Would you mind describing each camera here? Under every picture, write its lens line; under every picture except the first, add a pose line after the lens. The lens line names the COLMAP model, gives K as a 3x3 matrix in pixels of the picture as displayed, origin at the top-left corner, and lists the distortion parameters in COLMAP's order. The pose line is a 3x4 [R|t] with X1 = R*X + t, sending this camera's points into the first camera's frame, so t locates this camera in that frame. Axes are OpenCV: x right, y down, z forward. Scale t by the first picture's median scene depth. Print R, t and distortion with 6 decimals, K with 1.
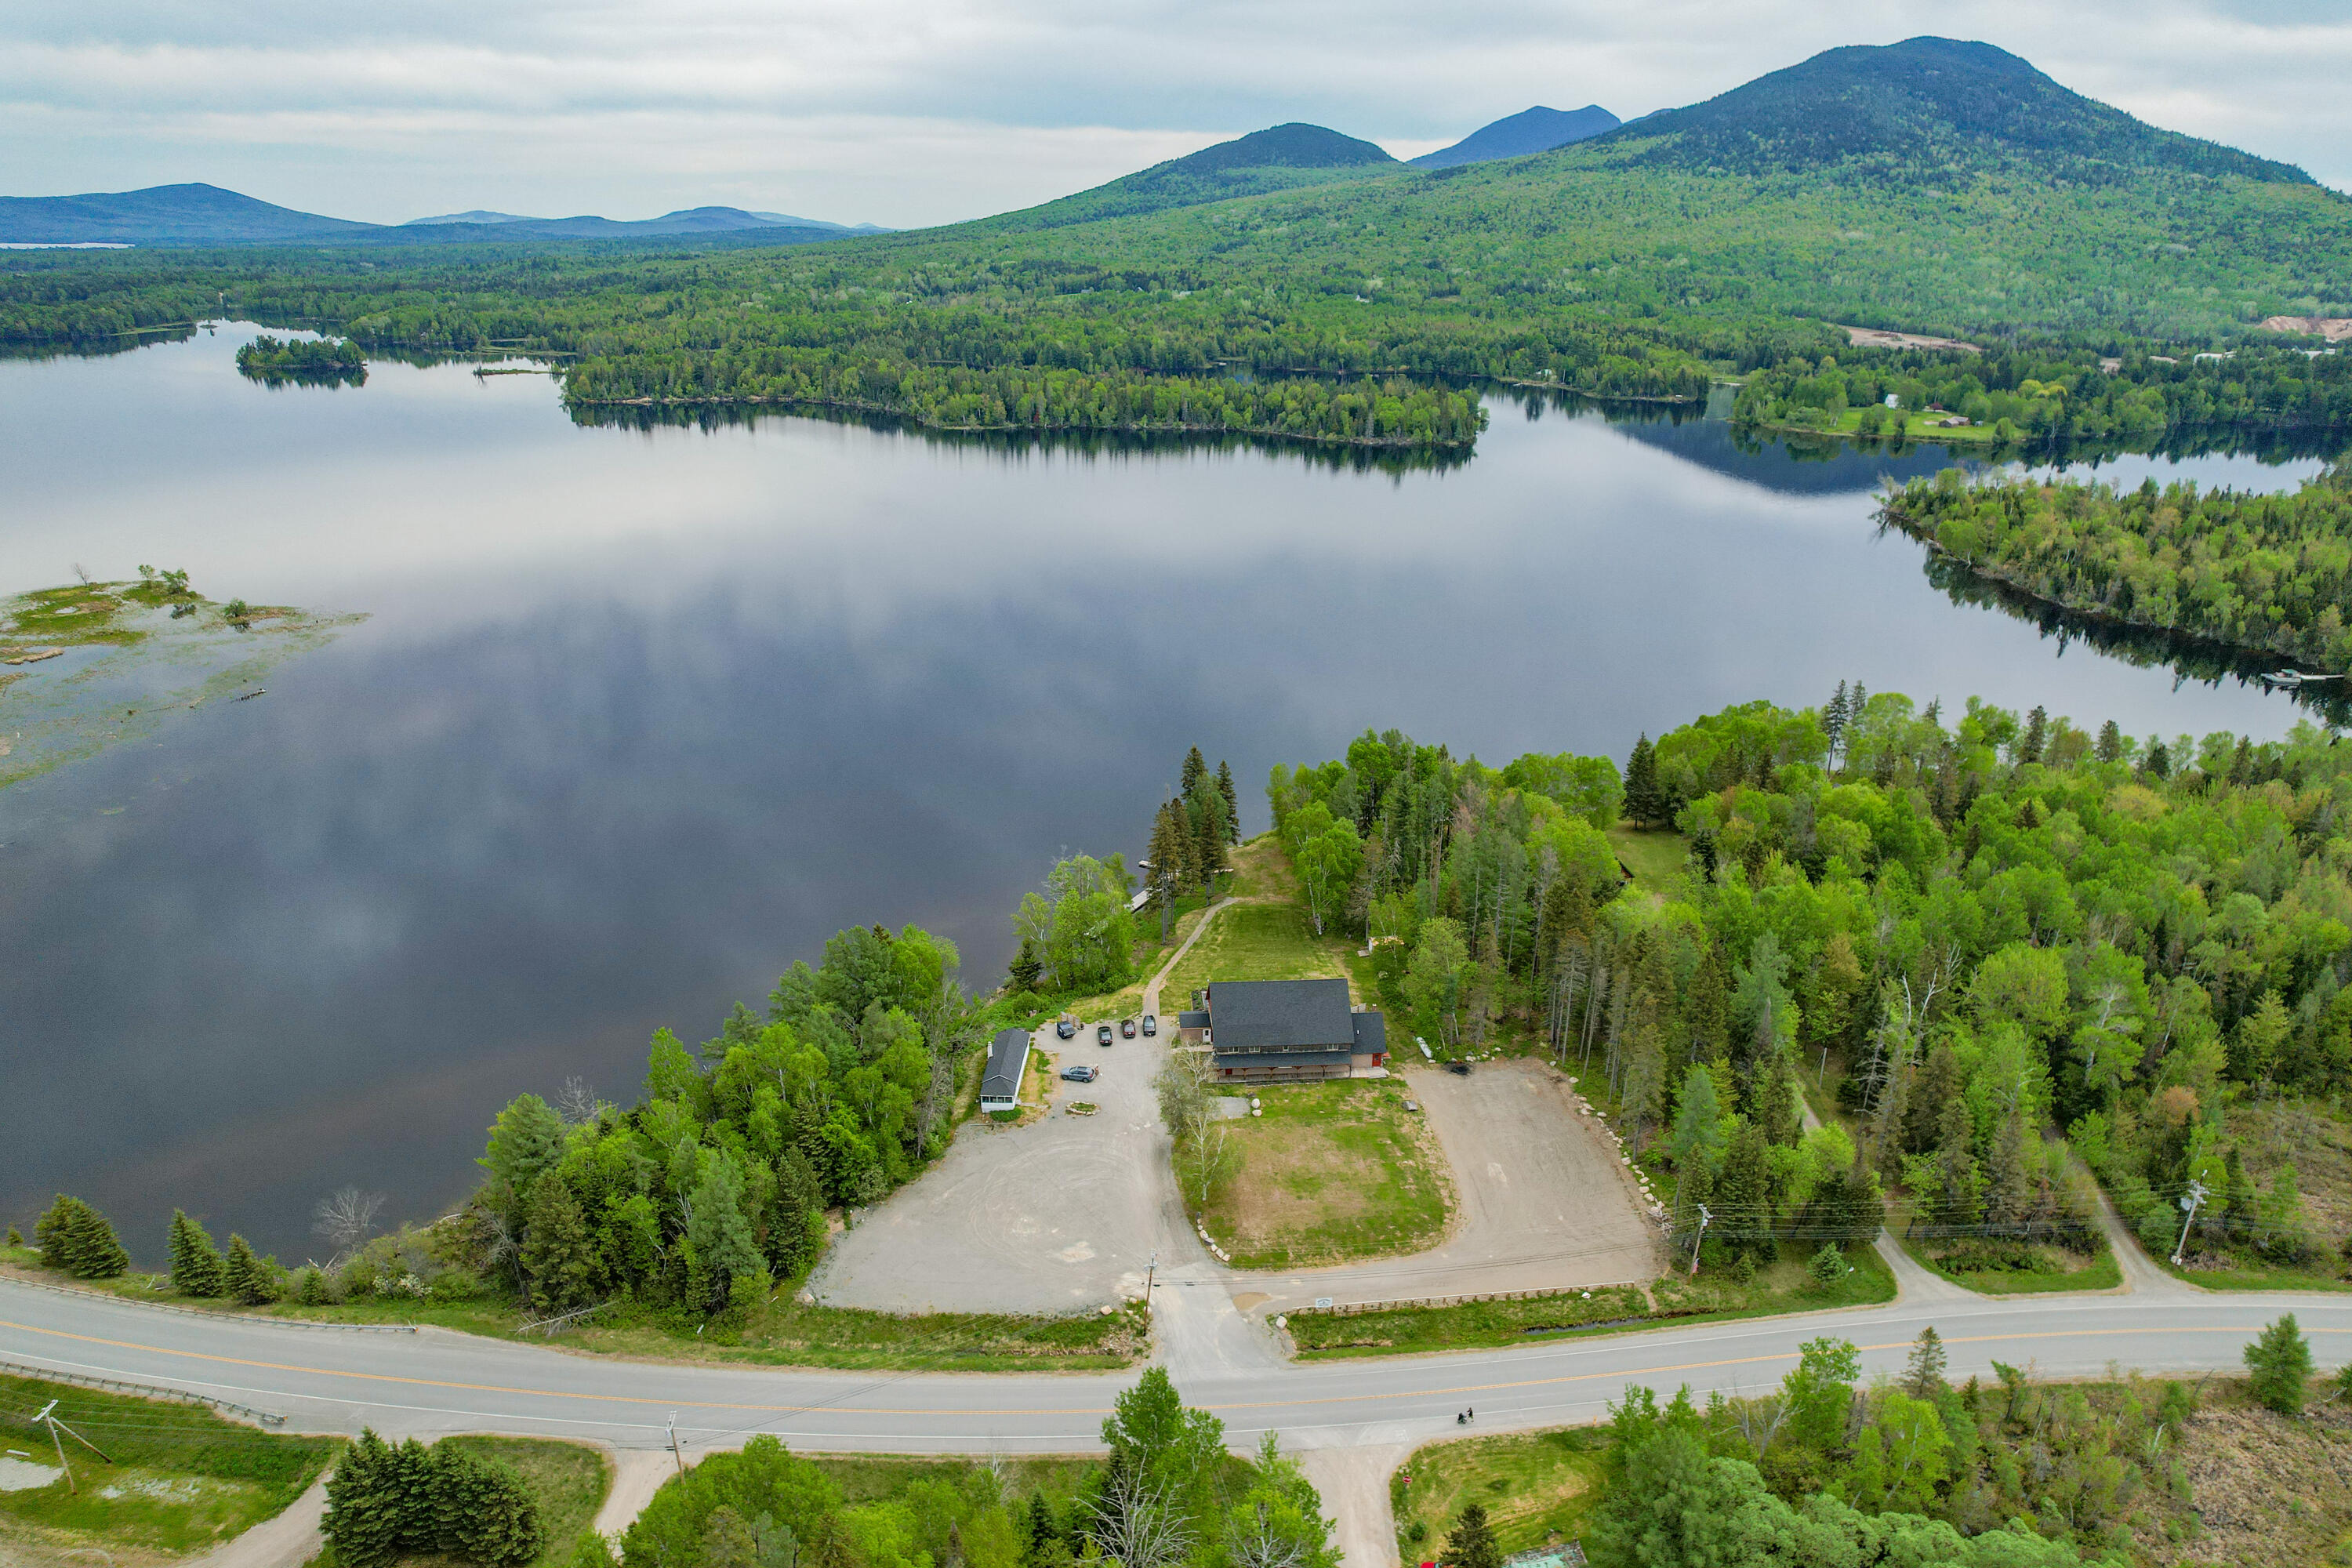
lens RADIAL K [[1501.4, 0, 1192.4], [0, 1501.4, 791.4], [0, 0, 1]] dist [-0.076374, 0.085144]
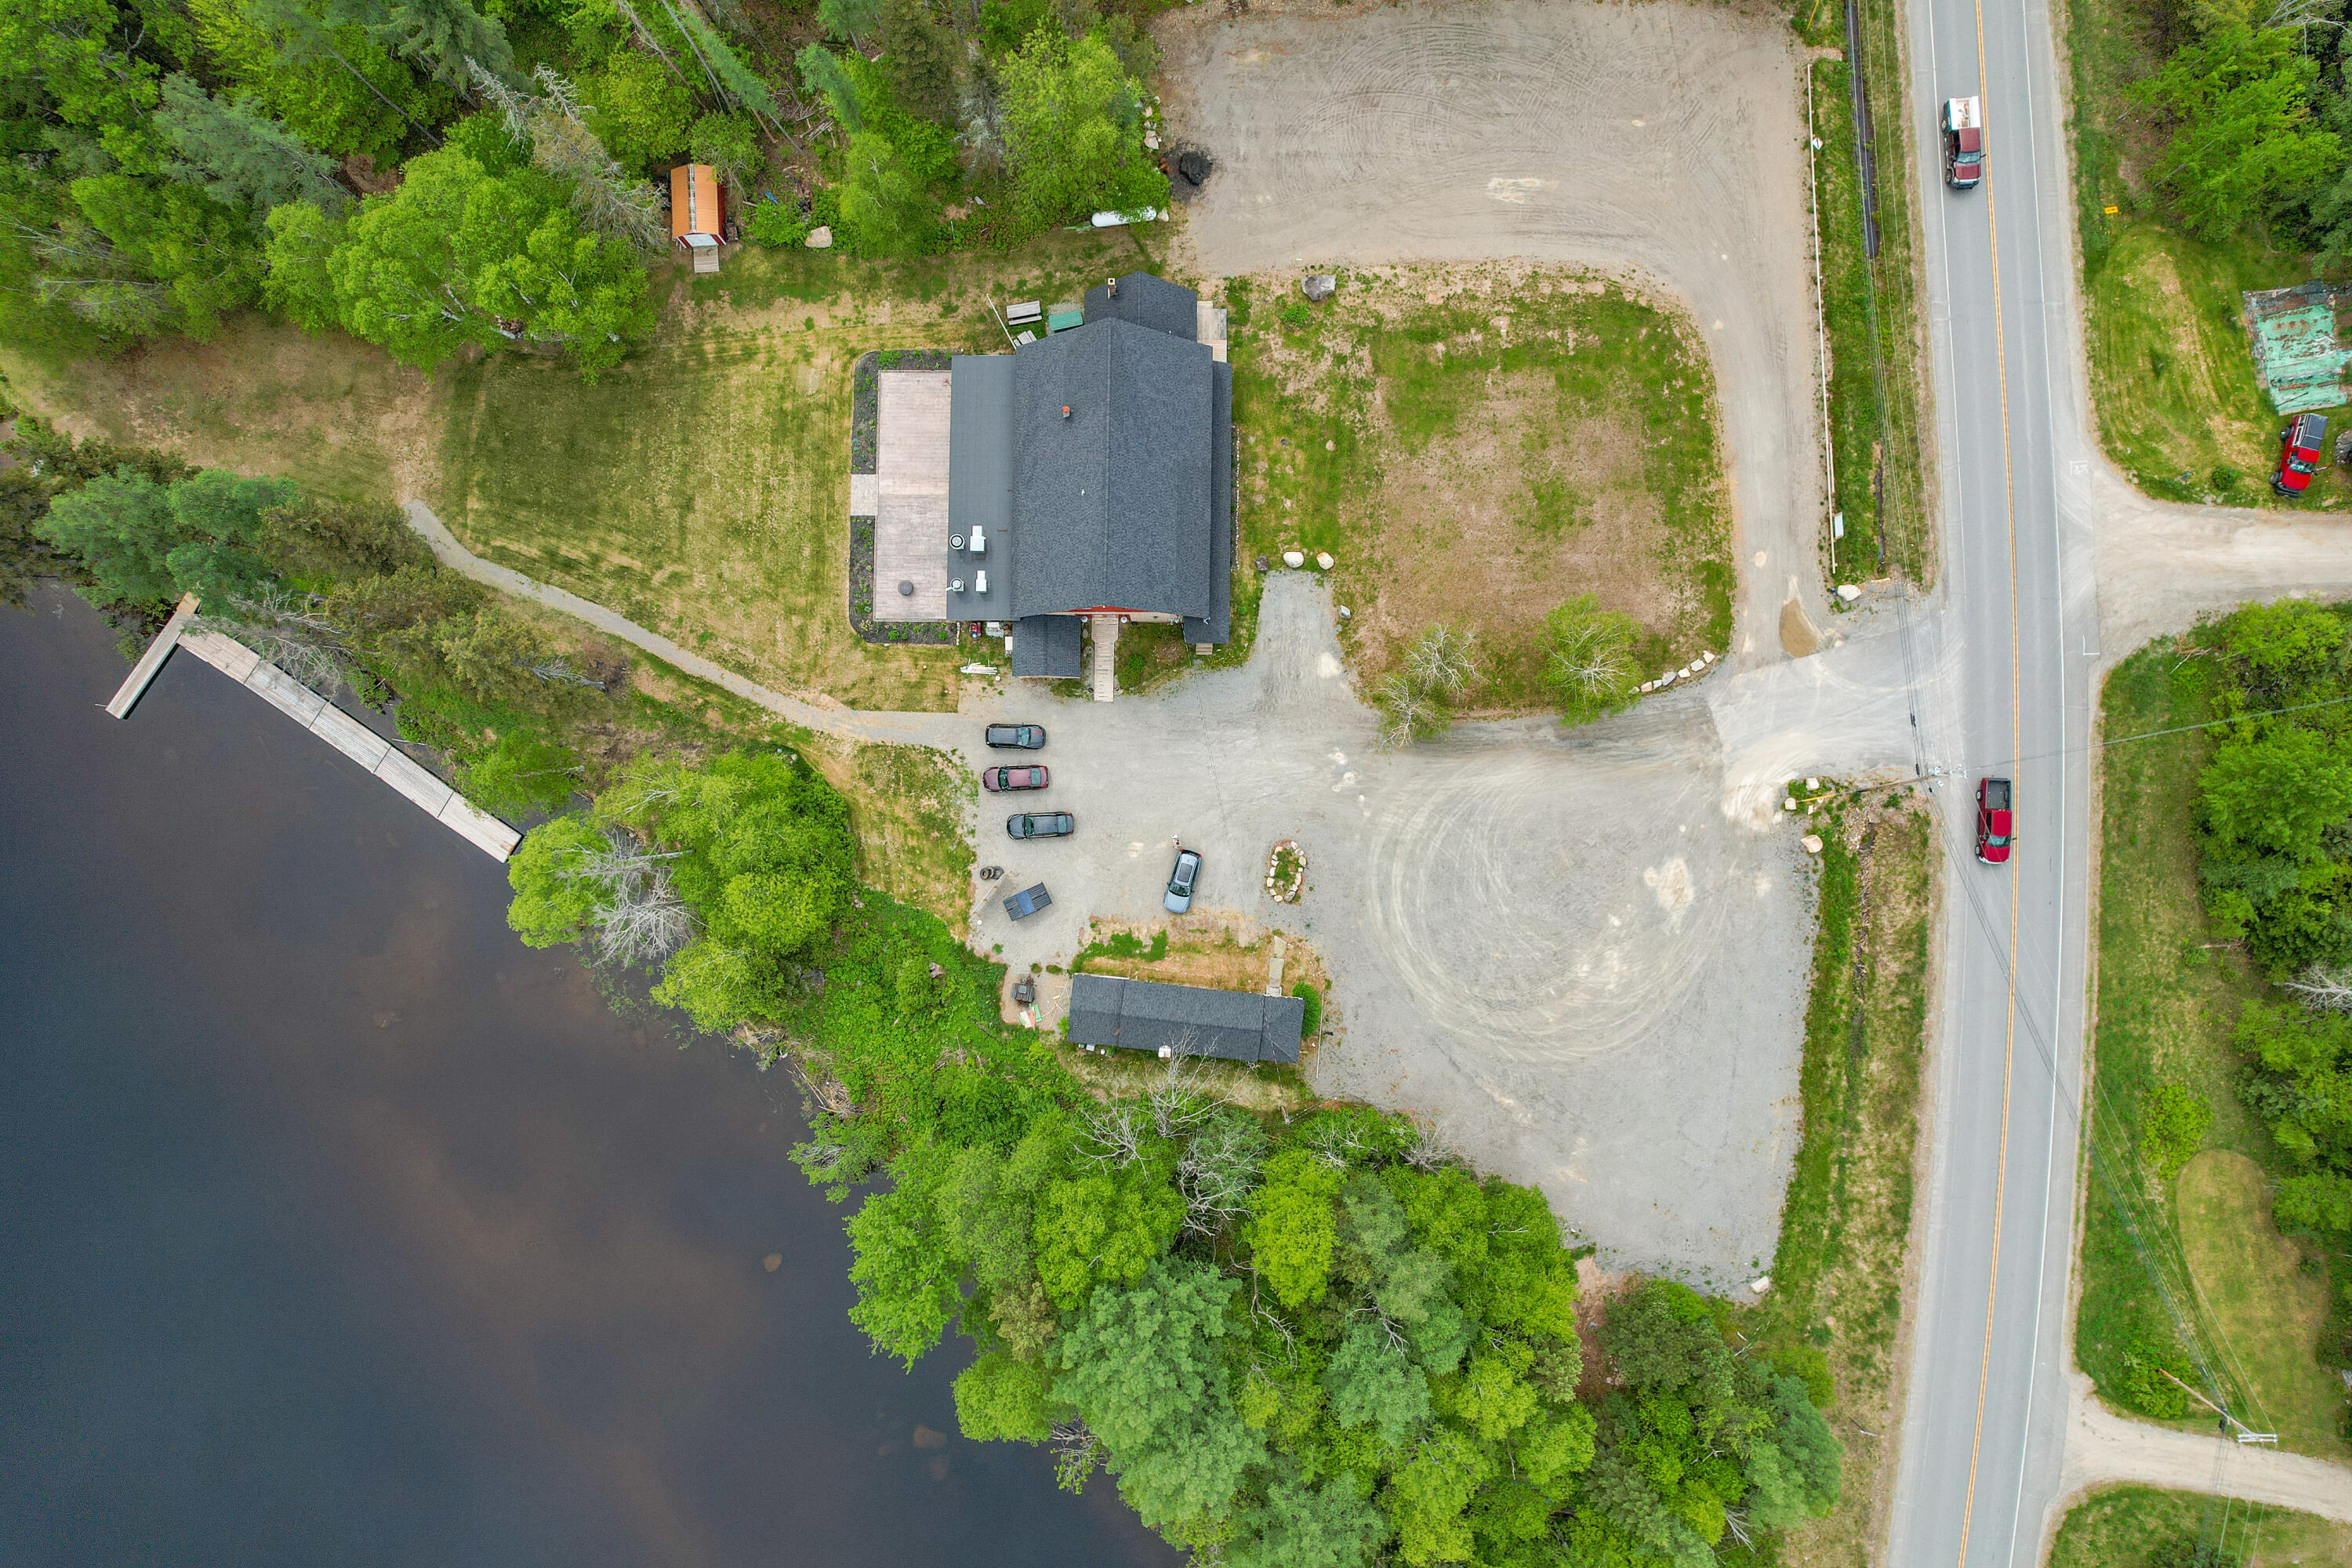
lens RADIAL K [[1501.4, 0, 1192.4], [0, 1501.4, 791.4], [0, 0, 1]] dist [-0.076374, 0.085144]
pose [[0.078915, -0.996546, 0.025846, -0.060301], [0.351812, 0.052100, 0.934620, -0.316654], [-0.932738, -0.064663, 0.354709, 0.837278]]
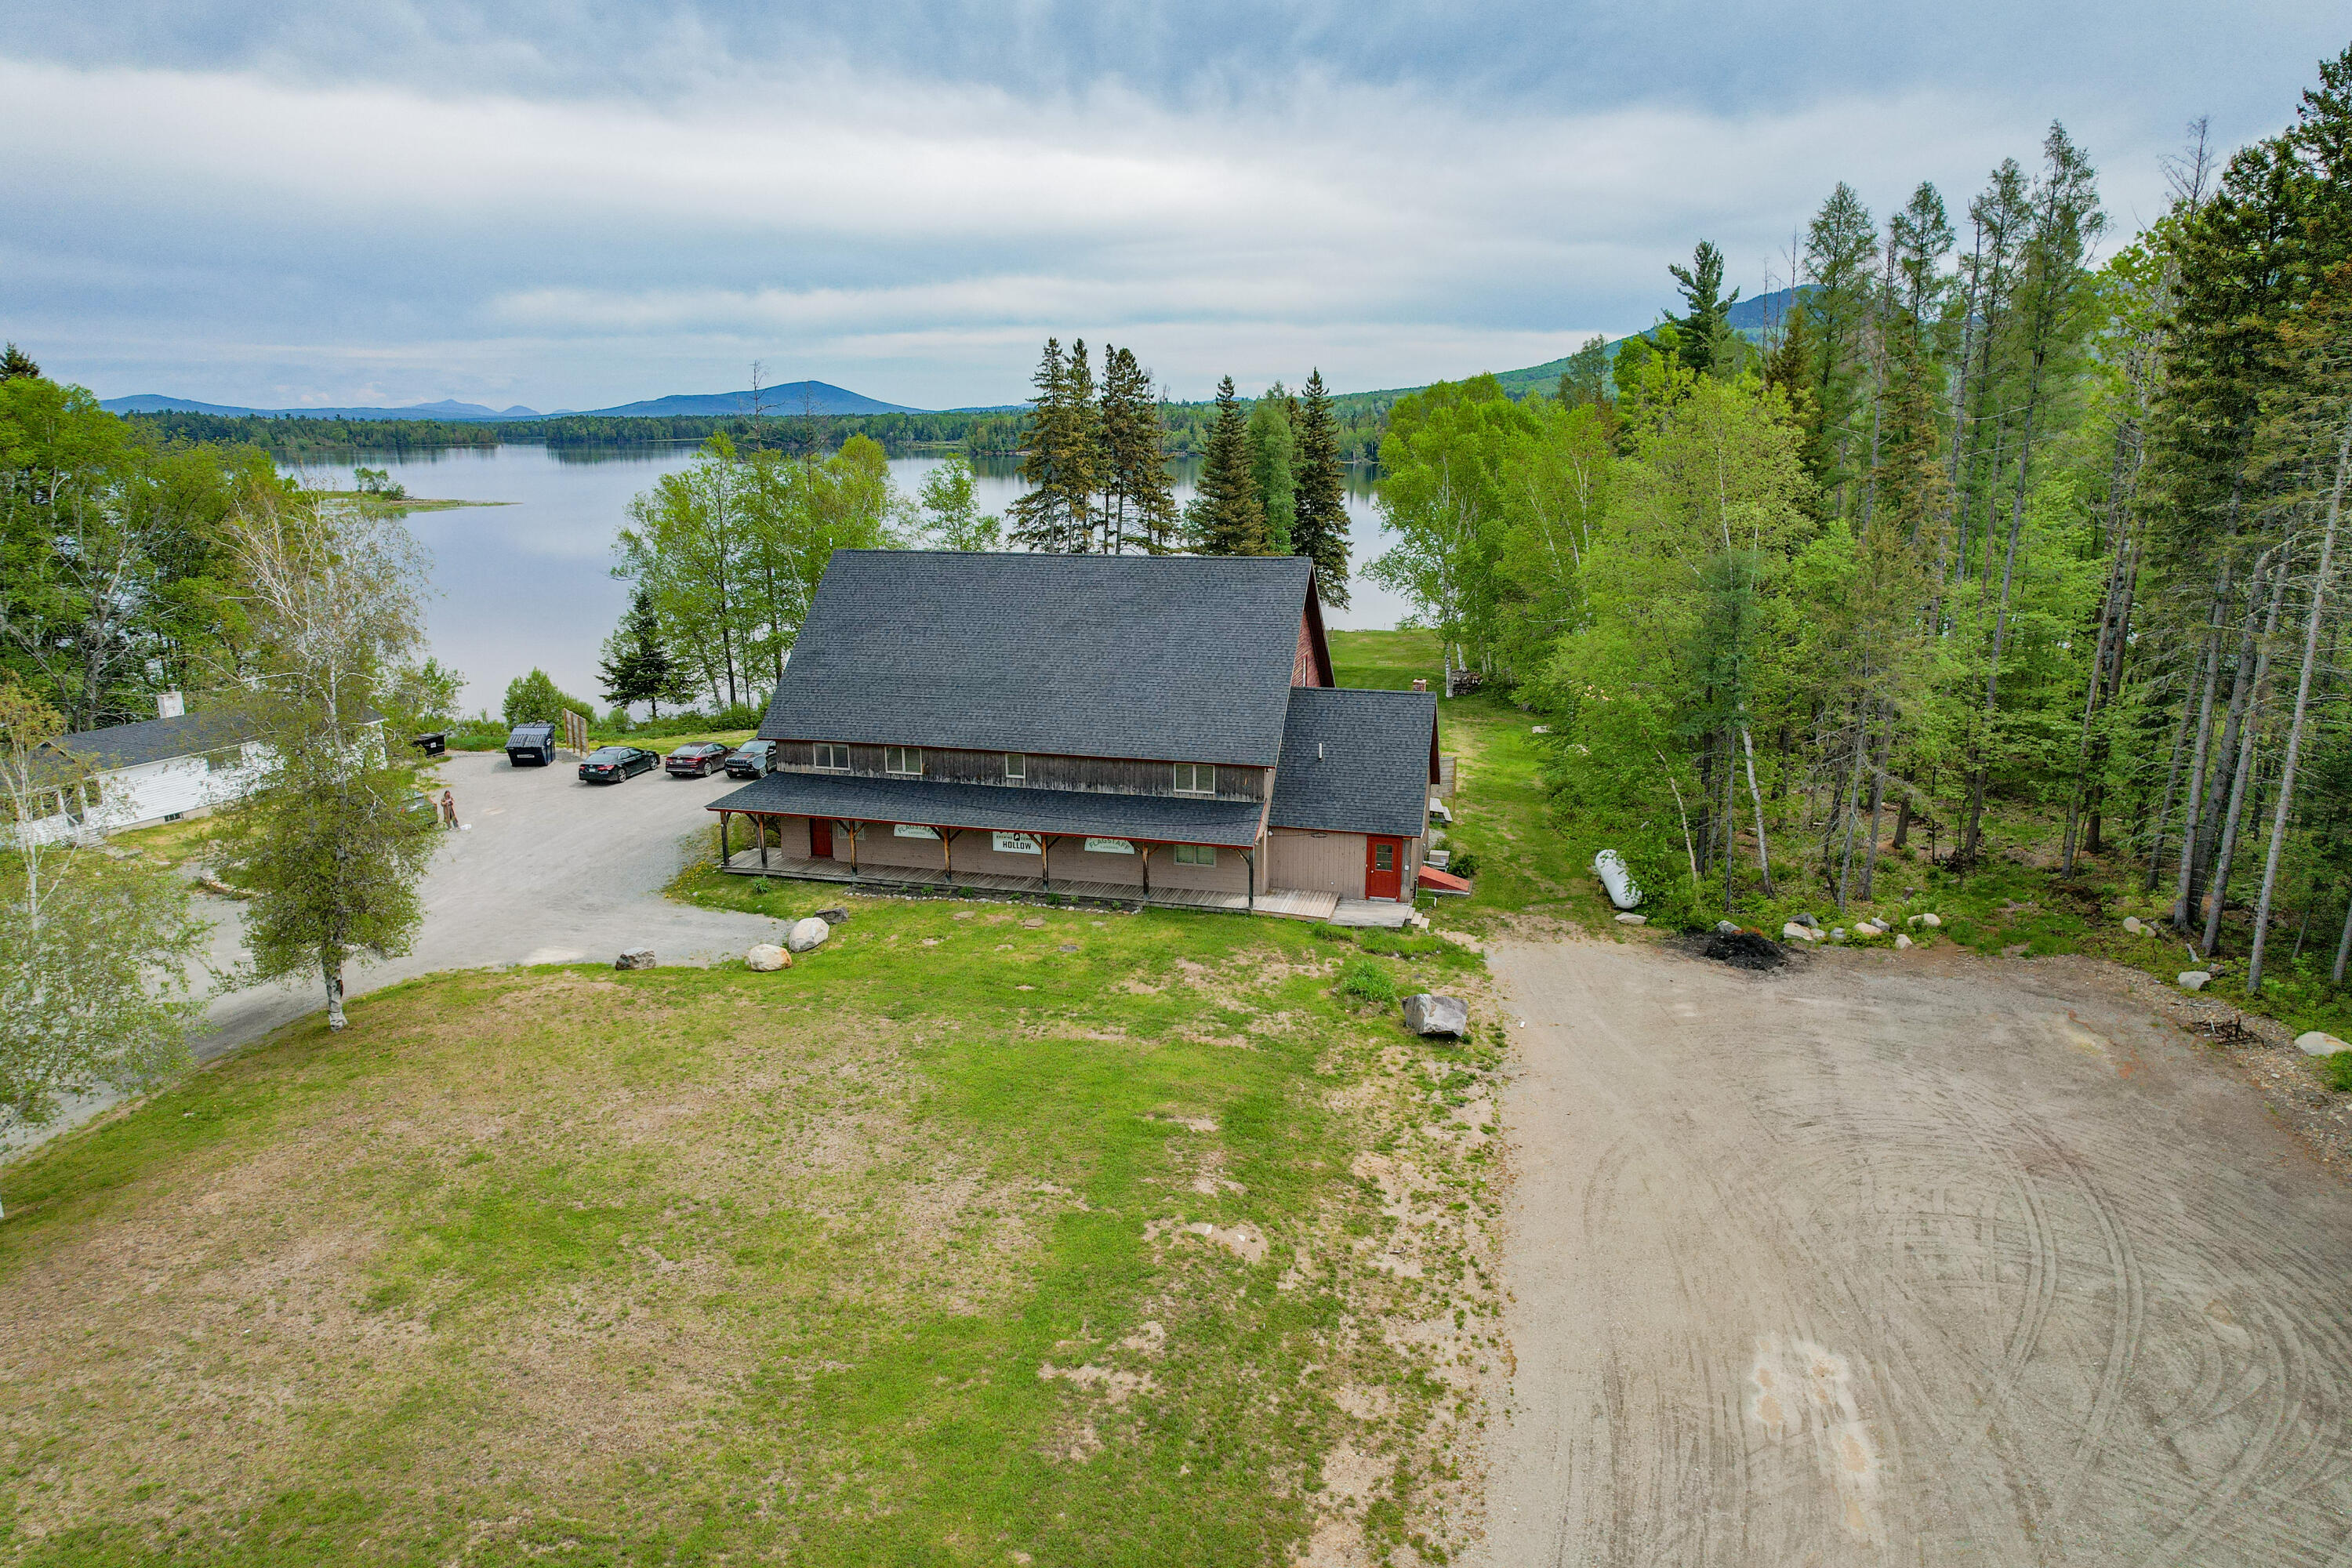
lens RADIAL K [[1501.4, 0, 1192.4], [0, 1501.4, 791.4], [0, 0, 1]] dist [-0.076374, 0.085144]
pose [[0.949049, 0.070978, -0.307032, 0.175463], [-0.107460, 0.988799, -0.103578, 0.204632], [0.296241, 0.131294, 0.946046, 0.788733]]
